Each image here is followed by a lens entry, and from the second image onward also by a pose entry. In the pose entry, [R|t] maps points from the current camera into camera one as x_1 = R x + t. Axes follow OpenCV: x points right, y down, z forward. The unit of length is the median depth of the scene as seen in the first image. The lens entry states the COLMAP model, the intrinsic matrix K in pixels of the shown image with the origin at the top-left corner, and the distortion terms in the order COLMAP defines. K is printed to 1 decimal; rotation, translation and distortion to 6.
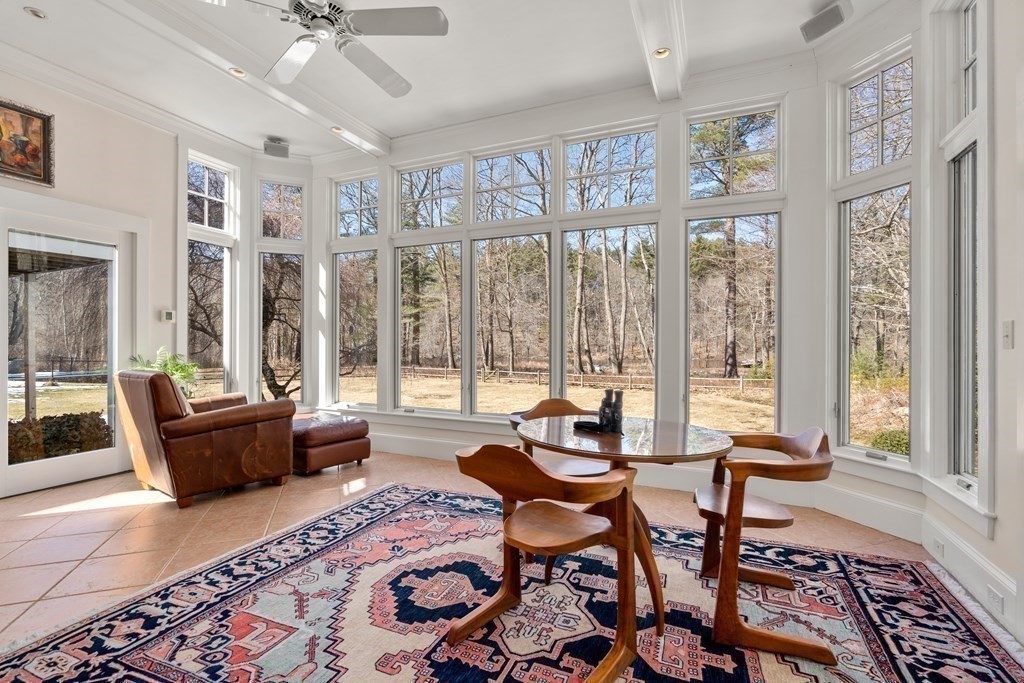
lens RADIAL K [[469.8, 0, 513.1], [0, 469.8, 342.9], [0, 0, 1]] dist [-0.005581, 0.001056]
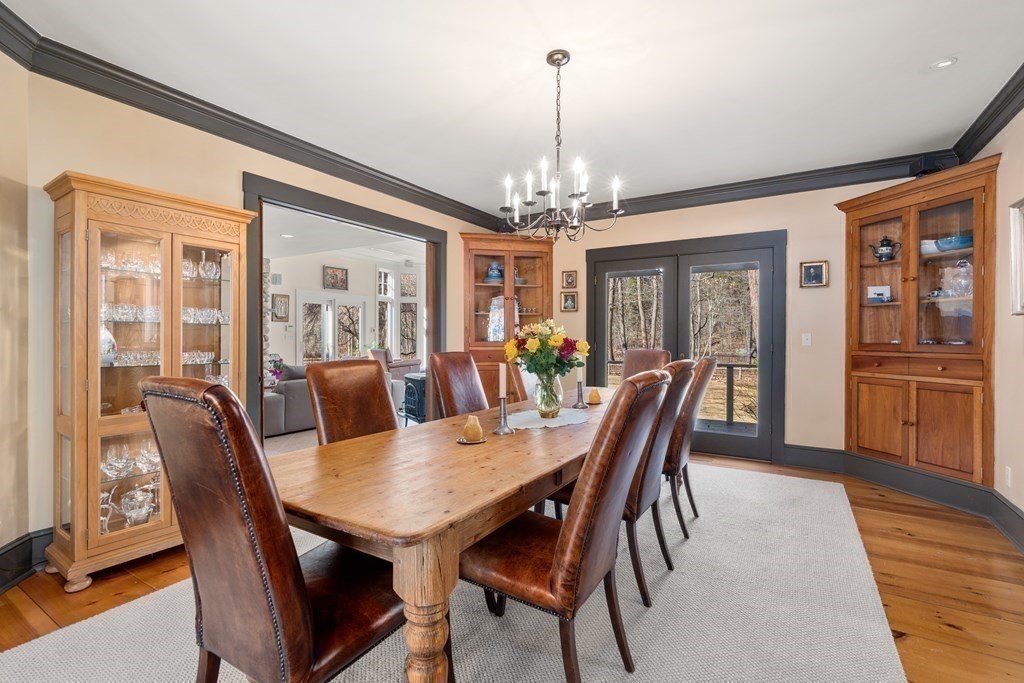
lens RADIAL K [[469.8, 0, 509.8], [0, 469.8, 337.5], [0, 0, 1]] dist [-0.005581, 0.001056]
pose [[0.990934, 0.004304, -0.134283, 0.405040], [-0.003807, 0.999985, 0.003956, -0.021345], [0.134298, -0.003409, 0.990935, -1.498467]]
